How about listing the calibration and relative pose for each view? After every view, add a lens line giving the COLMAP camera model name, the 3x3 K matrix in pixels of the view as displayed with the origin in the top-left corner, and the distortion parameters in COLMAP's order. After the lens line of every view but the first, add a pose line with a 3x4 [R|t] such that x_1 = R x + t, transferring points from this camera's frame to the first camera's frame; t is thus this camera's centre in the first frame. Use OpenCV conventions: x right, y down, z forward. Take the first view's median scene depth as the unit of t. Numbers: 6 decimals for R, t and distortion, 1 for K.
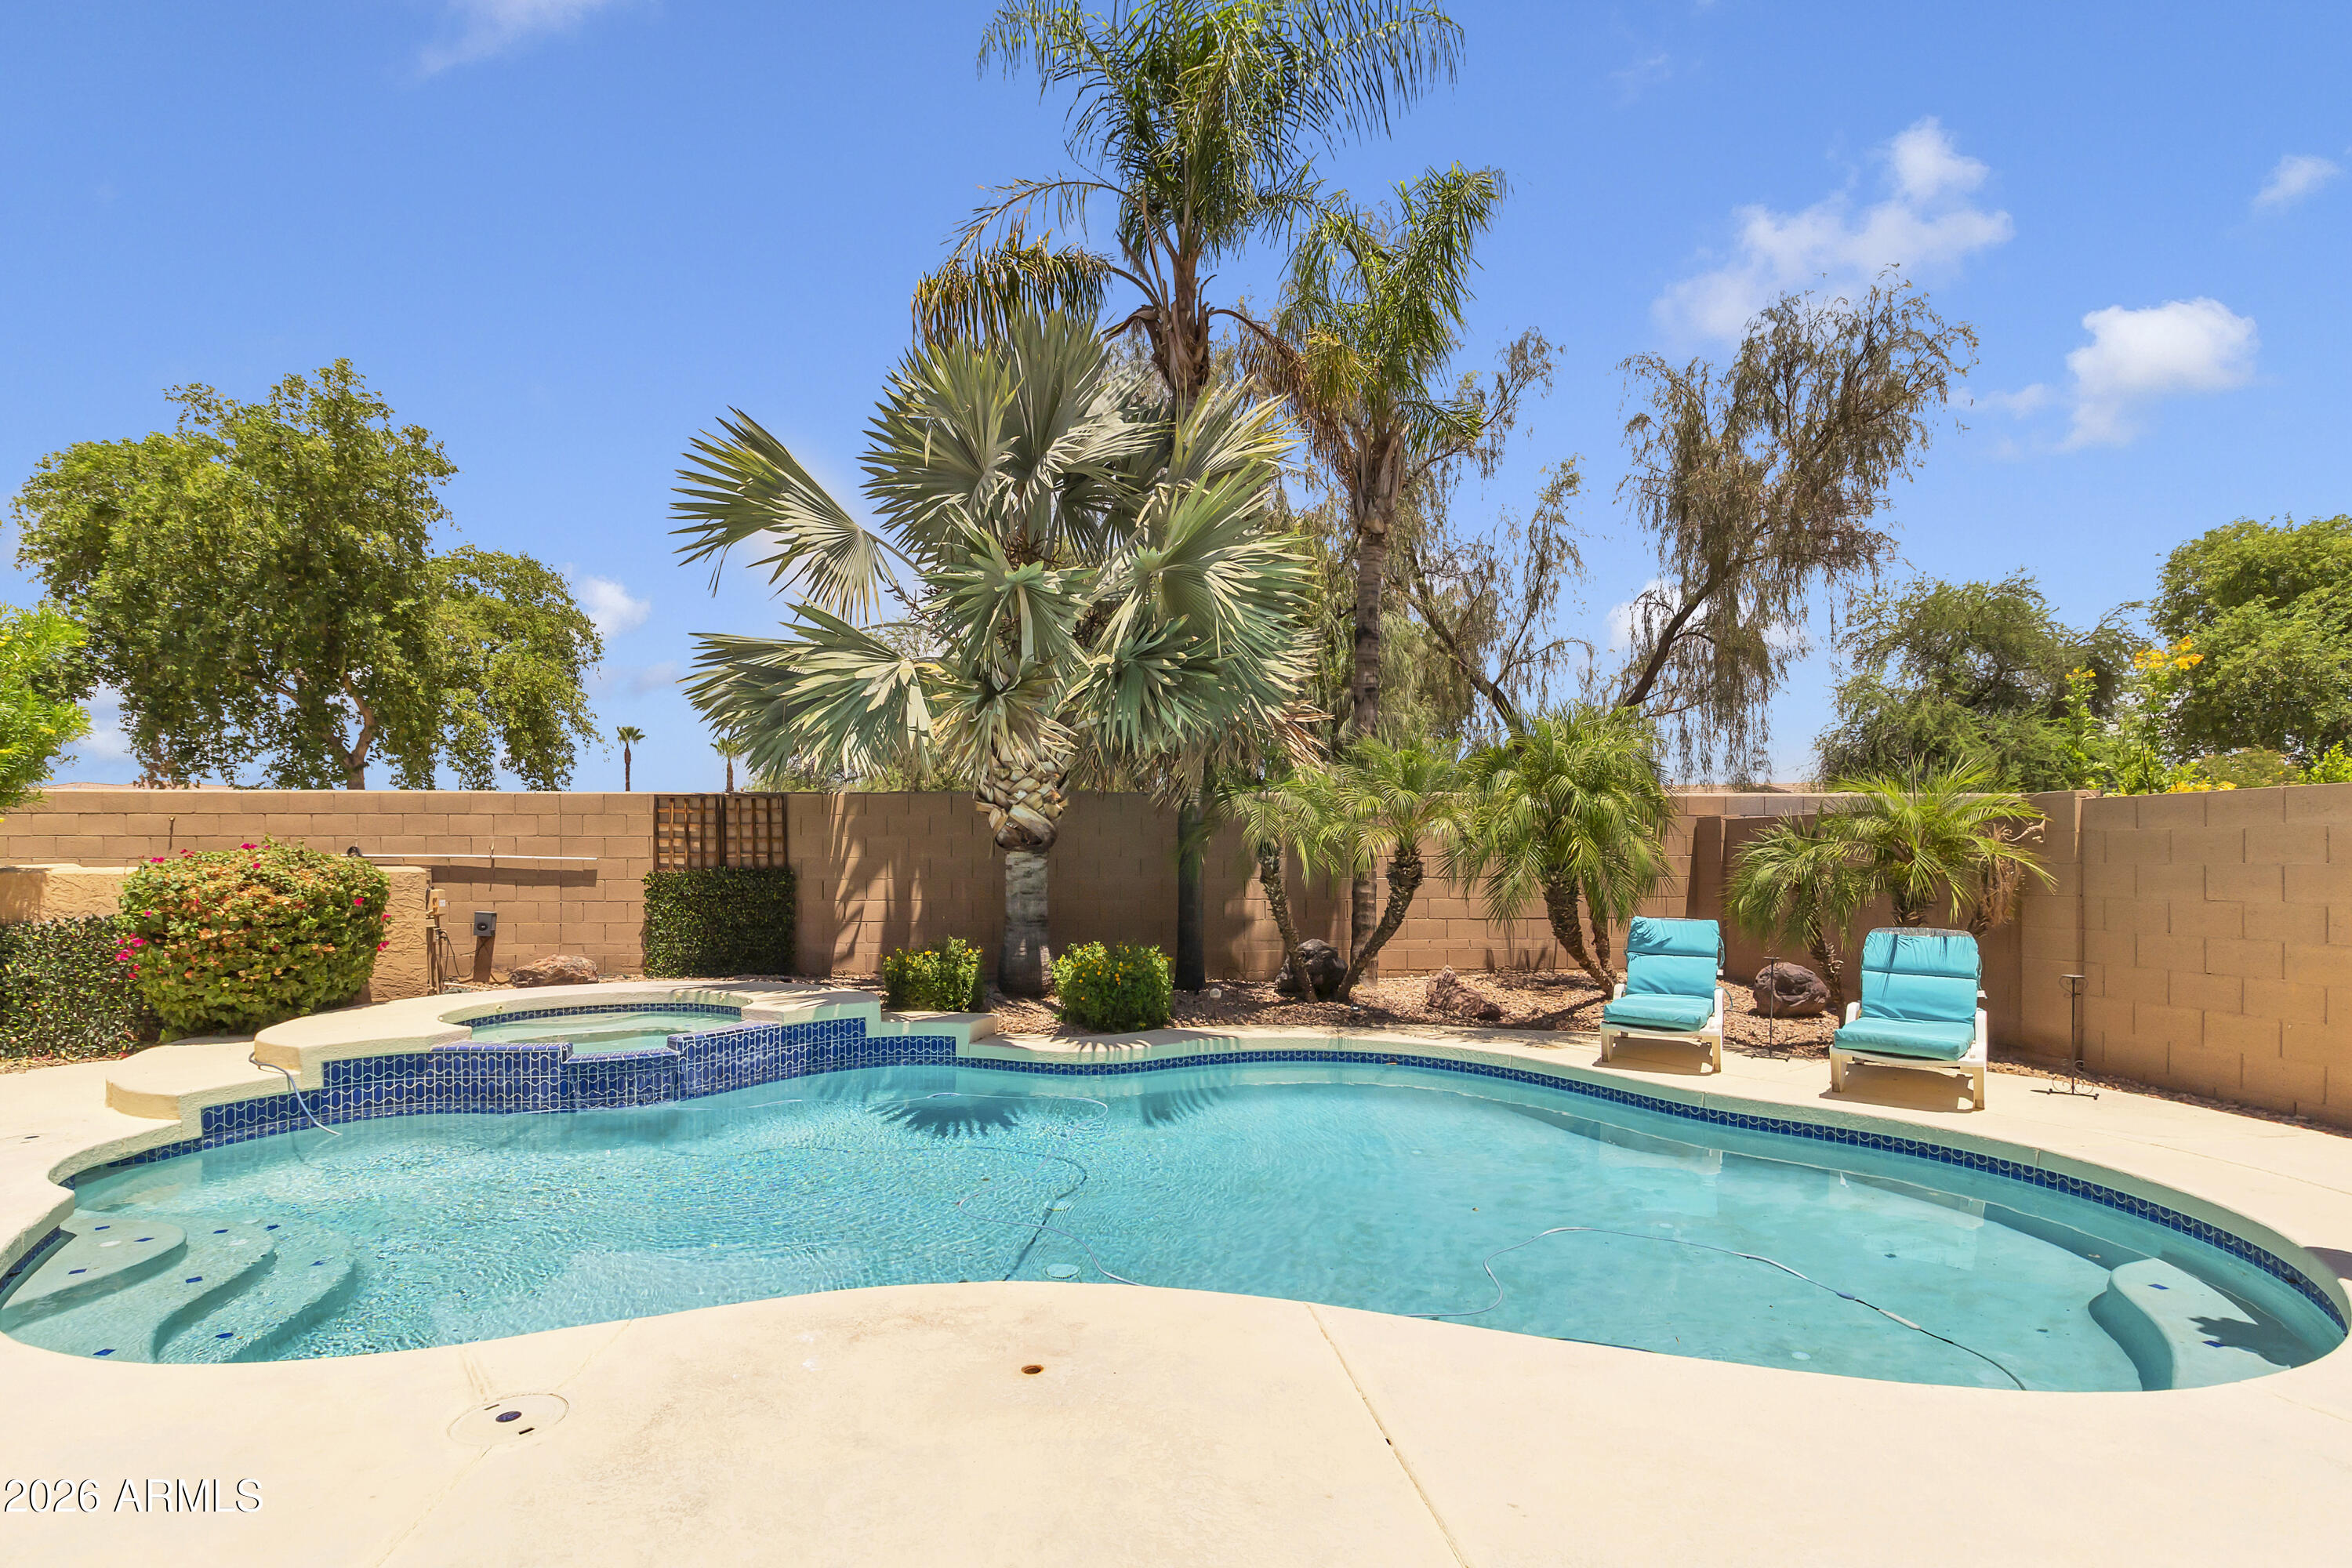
lens RADIAL K [[1136.5, 0, 1138.1], [0, 1136.5, 877.6], [0, 0, 1]] dist [0.001552, 0.000143]
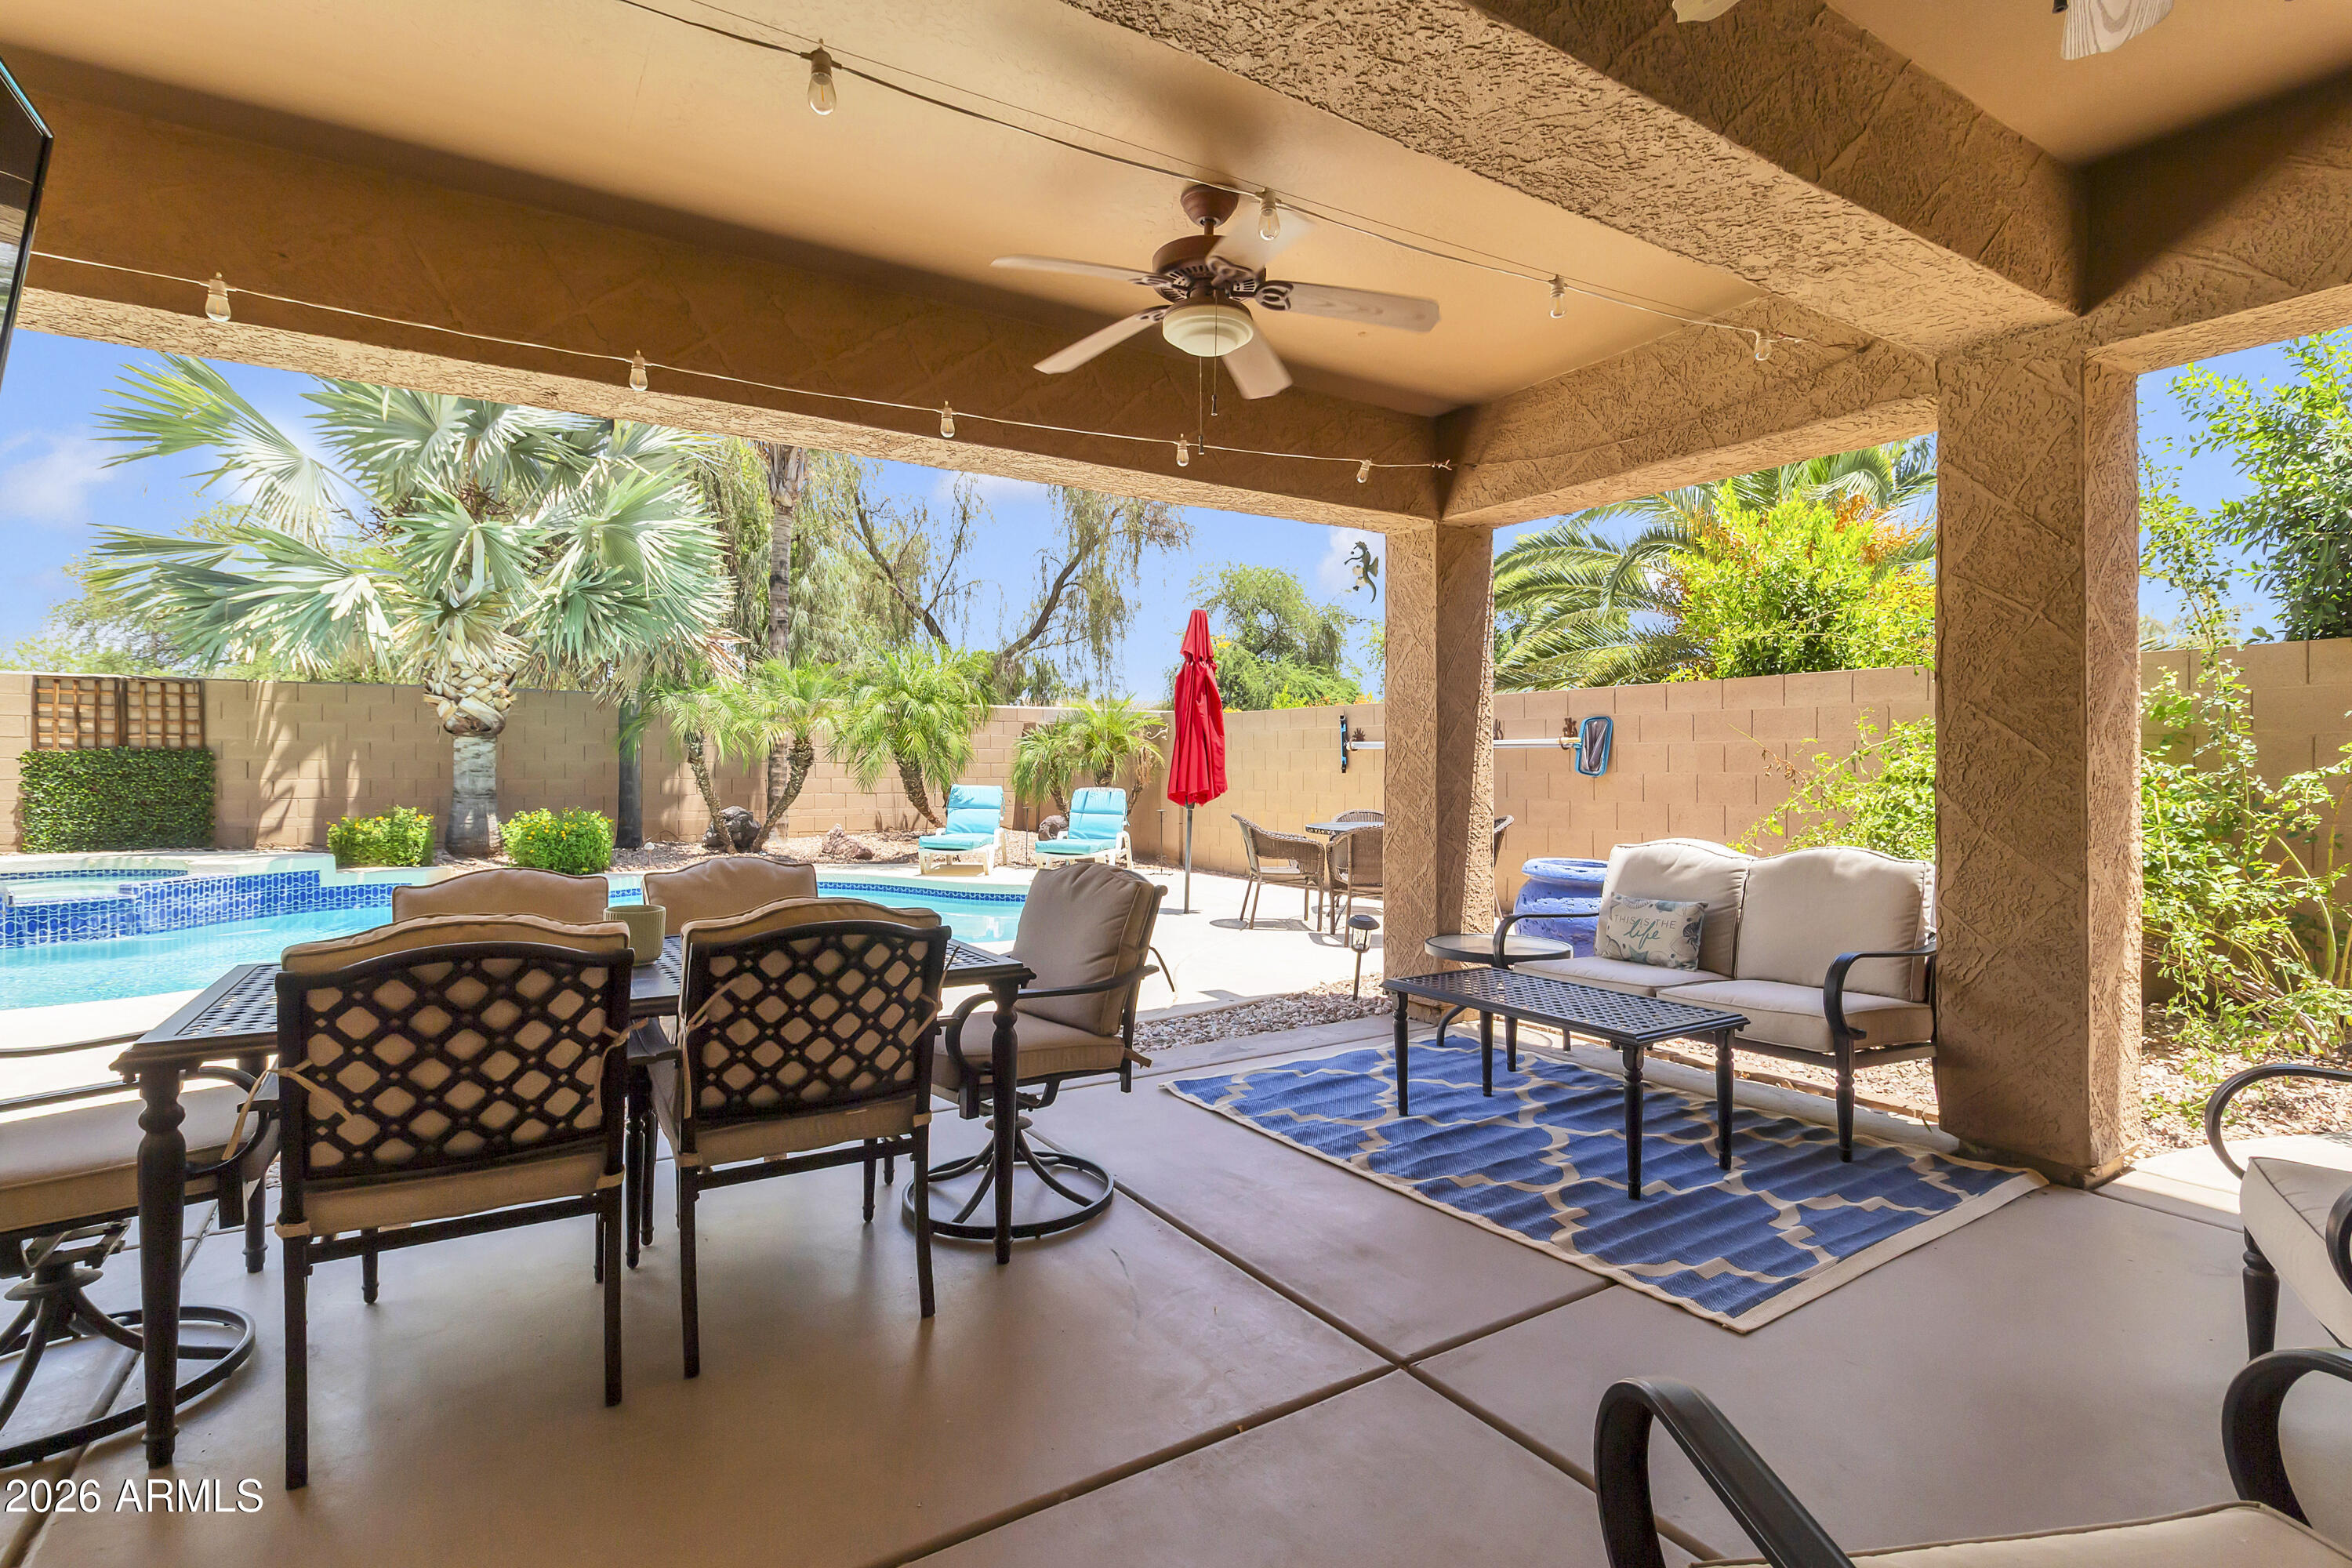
lens RADIAL K [[1114.6, 0, 1218.0], [0, 1114.6, 772.3], [0, 0, 1]] dist [0.003399, 0.000933]
pose [[0.869179, 0.002000, 0.494494, 0.001268], [0.002379, 0.999963, -0.008226, 0.028404], [-0.494492, 0.008326, 0.869142, -0.451952]]
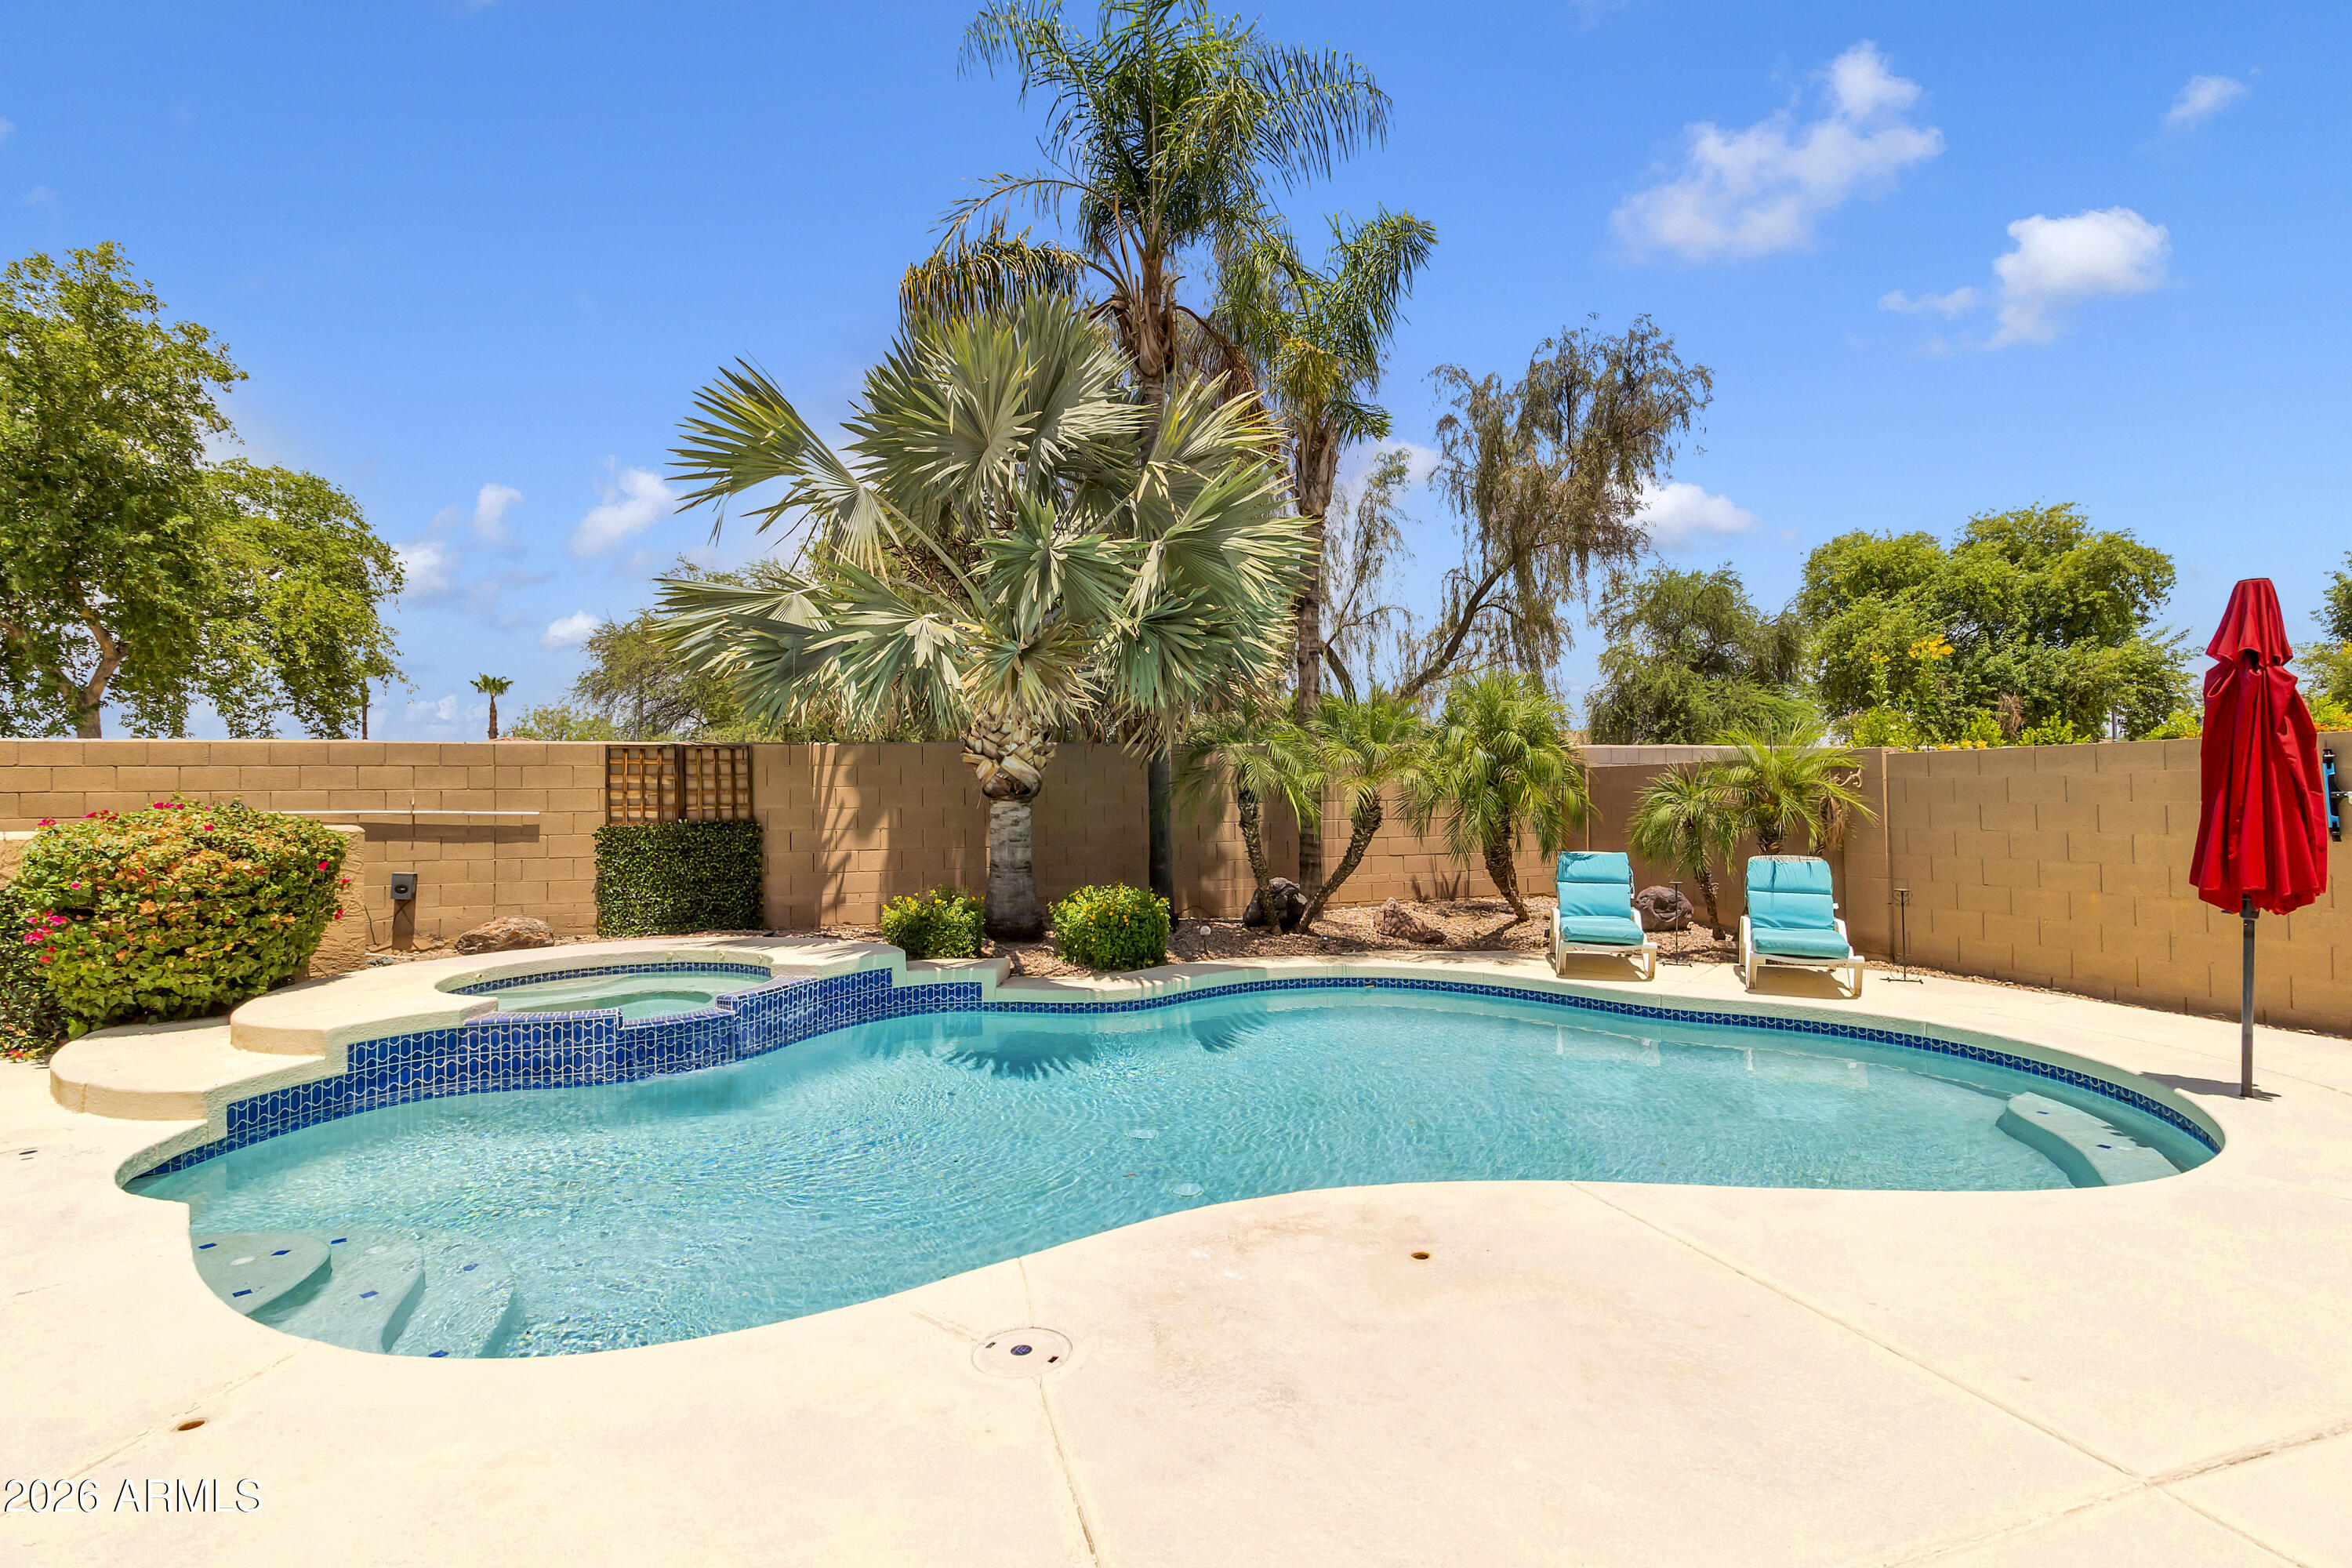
lens RADIAL K [[1093.8, 0, 1206.1], [0, 1093.8, 780.9], [0, 0, 1]] dist [-0.000391, 0.000292]
pose [[0.968111, -0.005915, 0.250453, -0.191403], [0.014395, 0.999383, -0.032043, -0.007112], [-0.250109, 0.034627, 0.967598, -0.015420]]
